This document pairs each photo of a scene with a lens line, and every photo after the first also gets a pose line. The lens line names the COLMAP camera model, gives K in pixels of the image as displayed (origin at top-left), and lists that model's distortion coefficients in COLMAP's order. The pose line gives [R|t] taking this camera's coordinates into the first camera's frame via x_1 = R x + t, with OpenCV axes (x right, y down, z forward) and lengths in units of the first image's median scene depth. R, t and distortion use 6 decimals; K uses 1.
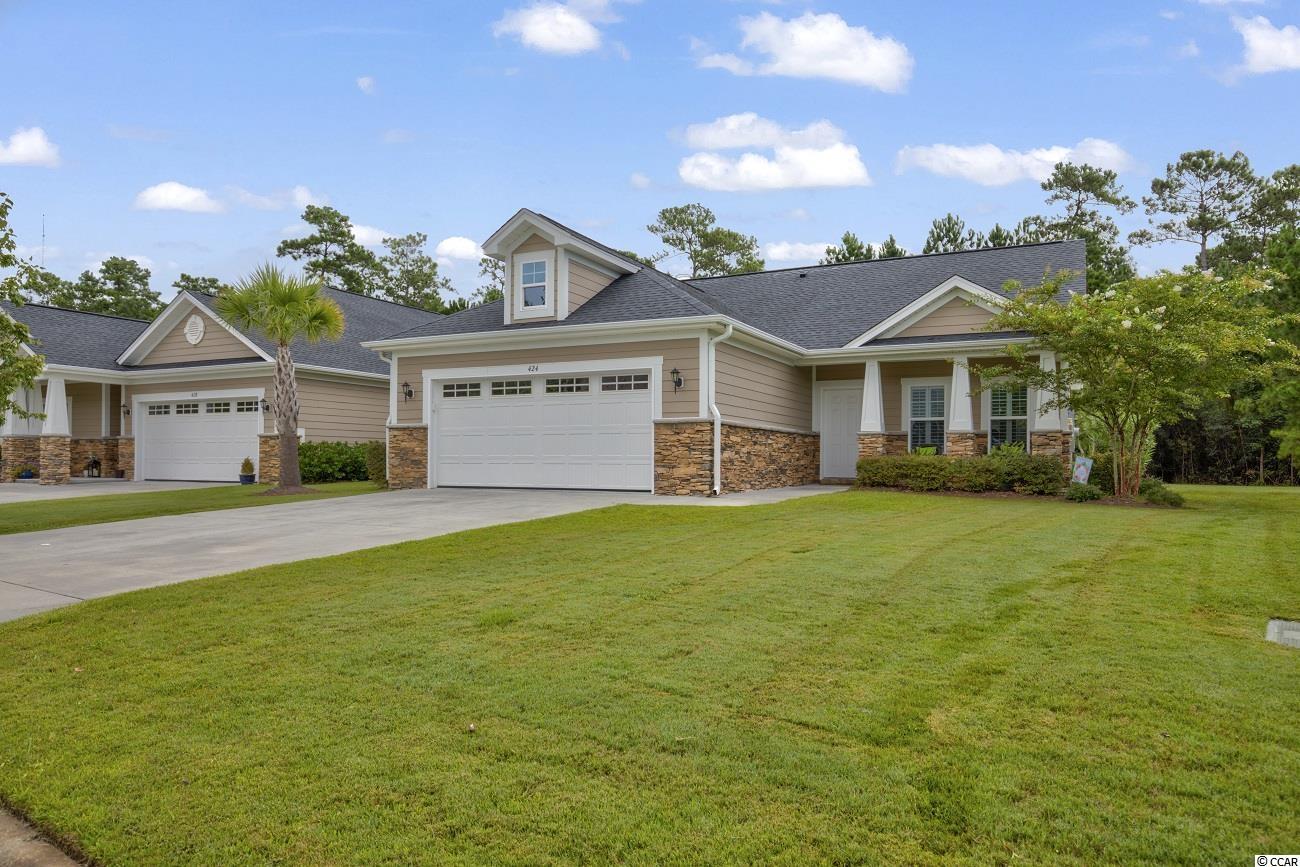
lens RADIAL K [[805.5, 0, 653.6], [0, 805.5, 434.6], [0, 0, 1]] dist [-0.009875, -0.007319]
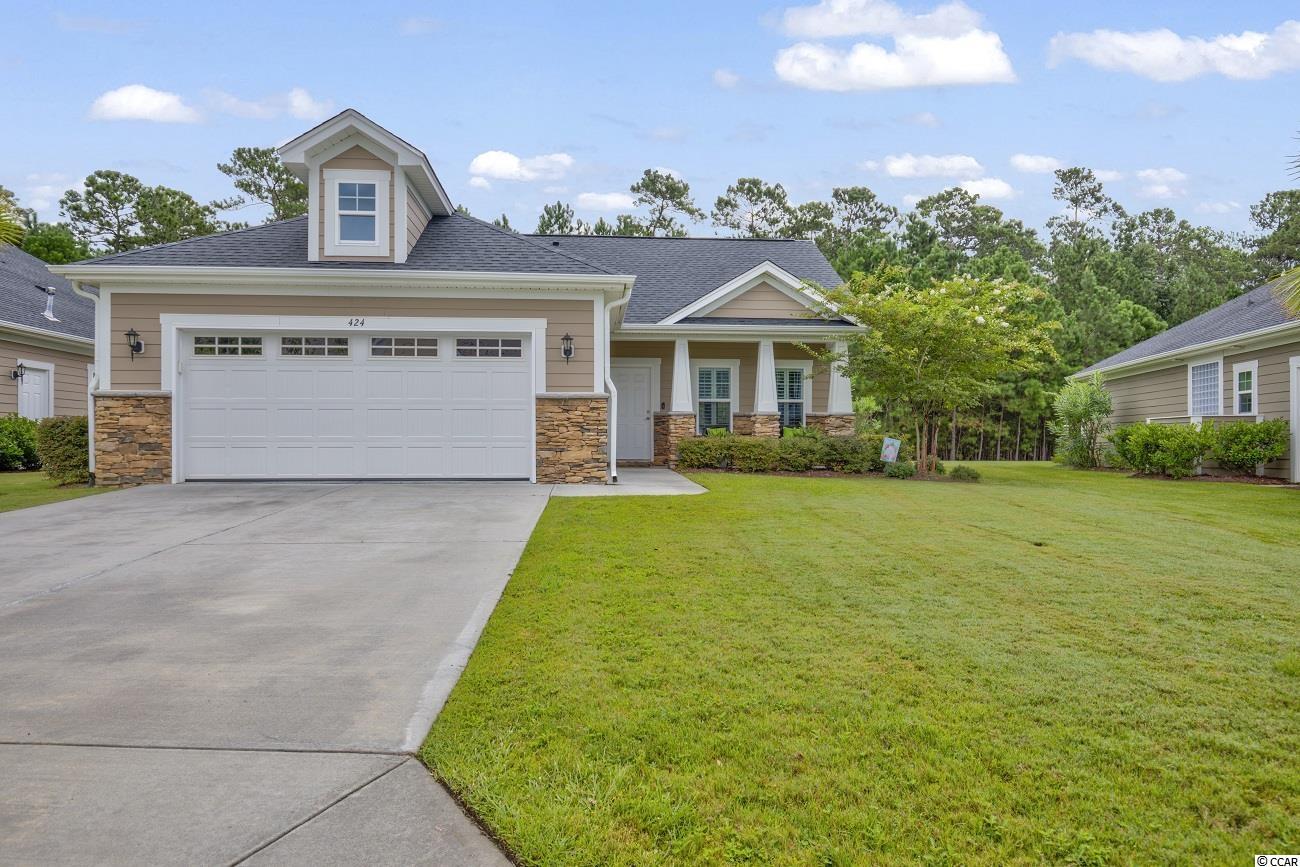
lens RADIAL K [[805.5, 0, 648.8], [0, 805.5, 429.1], [0, 0, 1]] dist [-0.009875, -0.007319]
pose [[0.860742, 0.004240, 0.509024, -0.276203], [-0.014777, 0.999752, 0.016658, 0.001854], [-0.508828, -0.021860, 0.860591, 0.186453]]
